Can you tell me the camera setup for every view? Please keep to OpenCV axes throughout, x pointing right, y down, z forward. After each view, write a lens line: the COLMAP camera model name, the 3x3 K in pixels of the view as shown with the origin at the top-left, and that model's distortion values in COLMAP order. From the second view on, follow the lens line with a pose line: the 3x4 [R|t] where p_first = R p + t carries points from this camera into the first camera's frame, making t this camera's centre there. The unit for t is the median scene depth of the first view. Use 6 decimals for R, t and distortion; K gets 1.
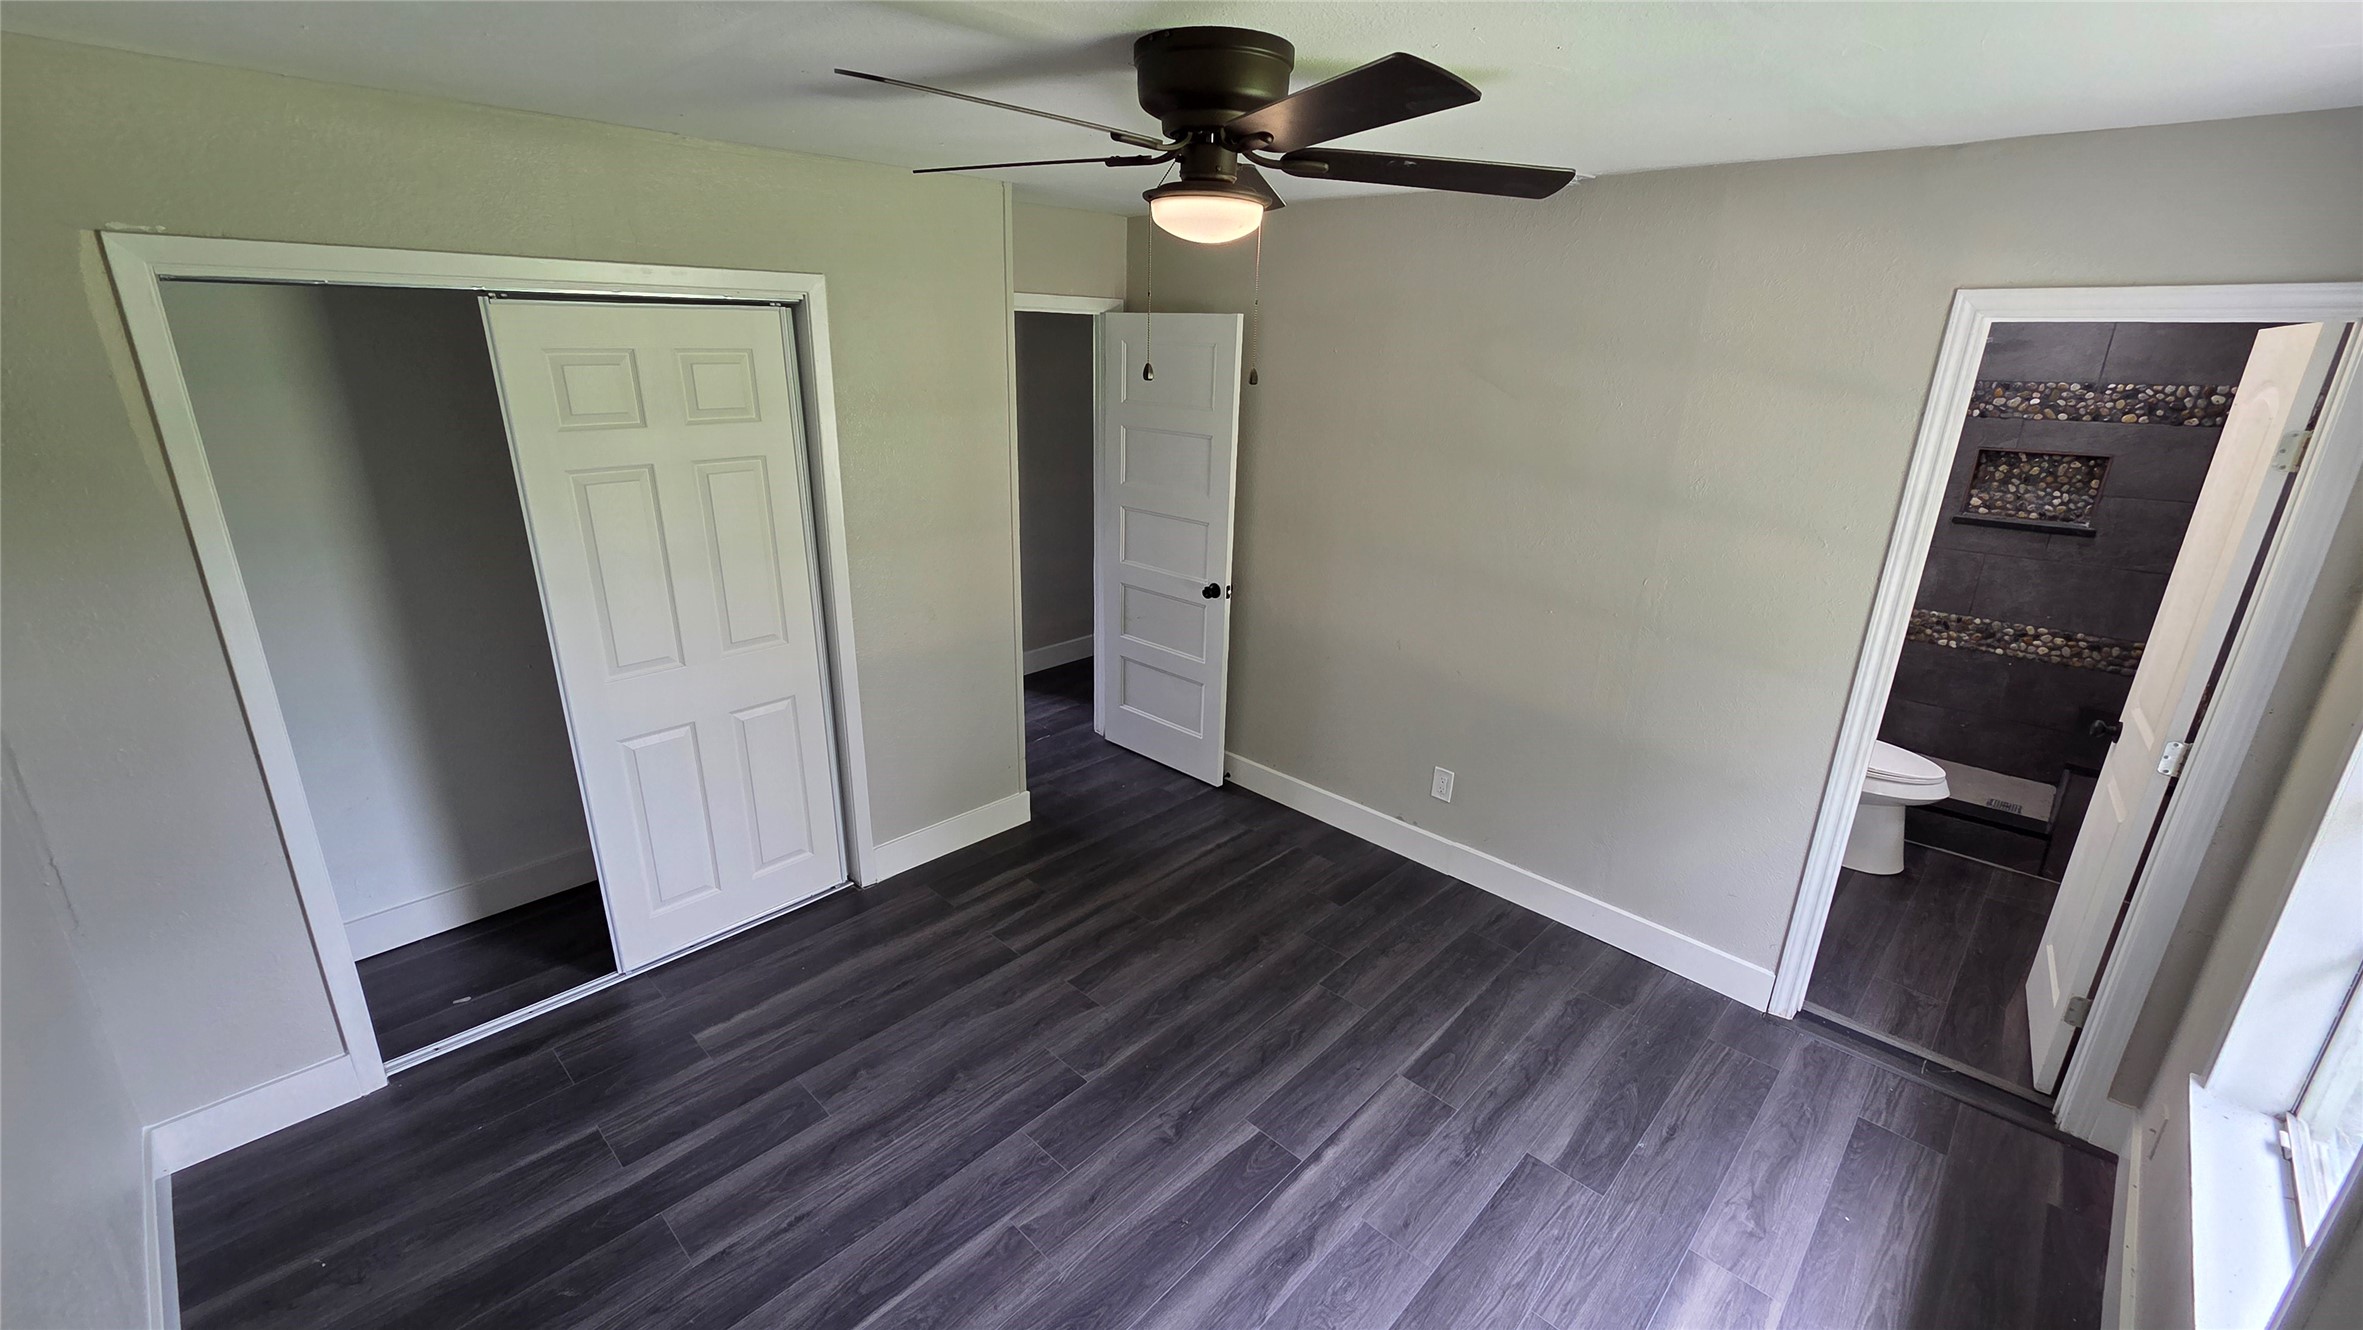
lens RADIAL K [[963.1, 0, 1179.9], [0, 963.1, 666.4], [0, 0, 1]] dist [0.004095, 0.000031]
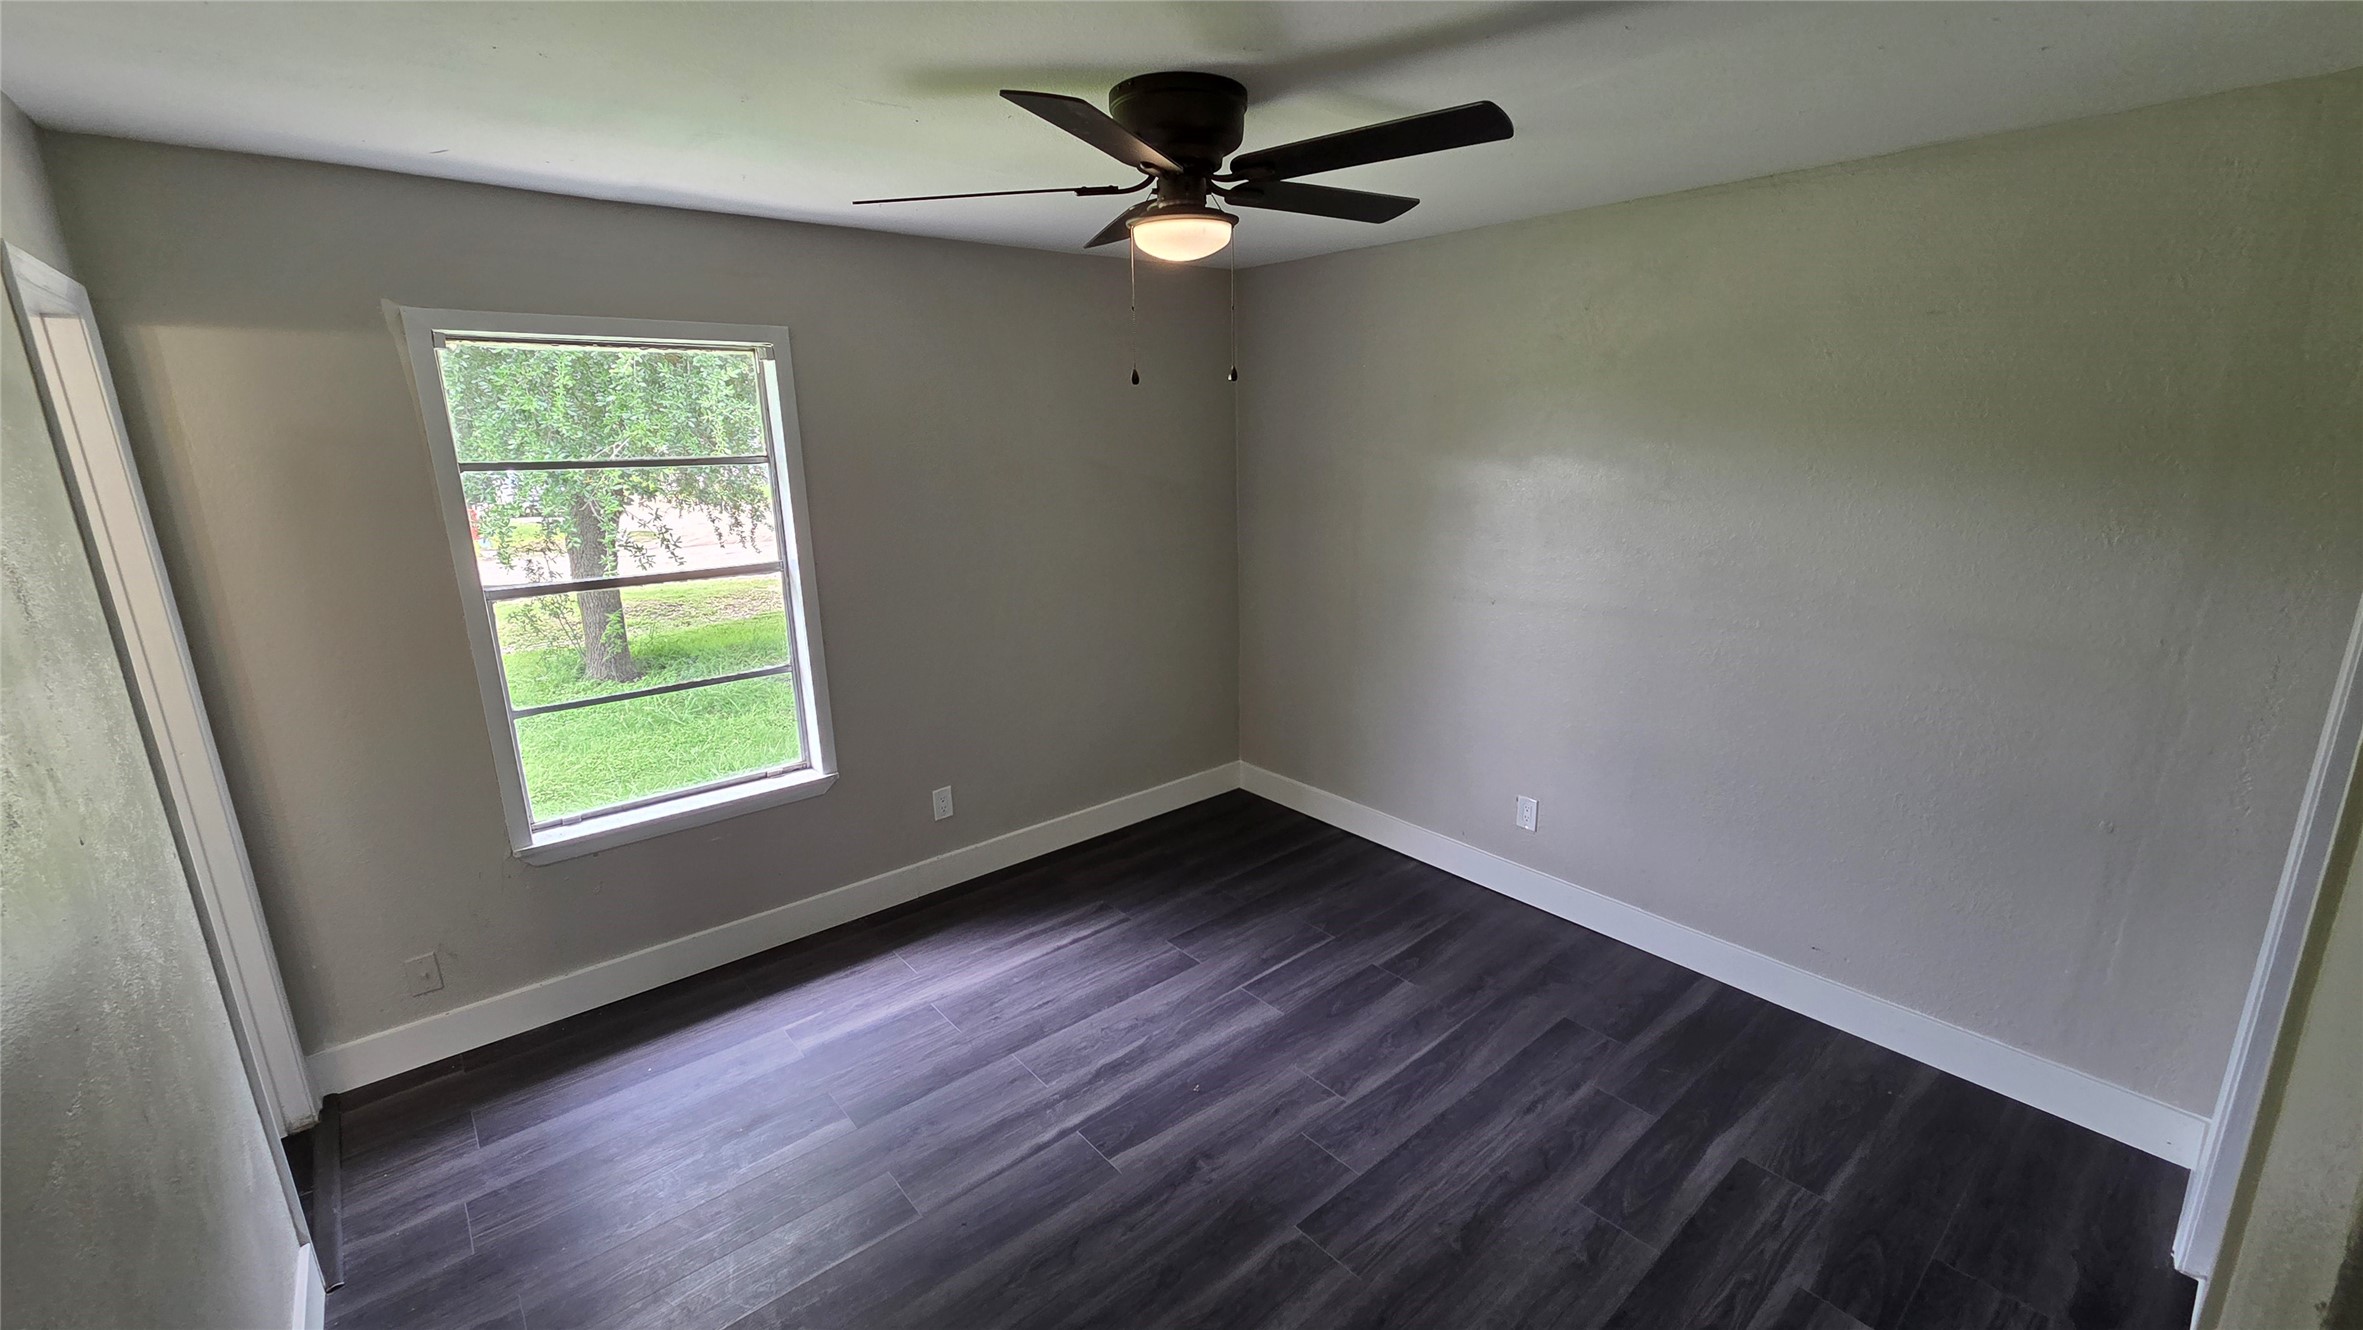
lens RADIAL K [[963.1, 0, 1179.9], [0, 963.1, 666.4], [0, 0, 1]] dist [0.004095, 0.000031]
pose [[-0.994462, -0.034188, 0.099377, -0.042141], [0.025969, 0.836345, 0.547588, -0.288915], [-0.101834, 0.547137, -0.830826, 0.964306]]
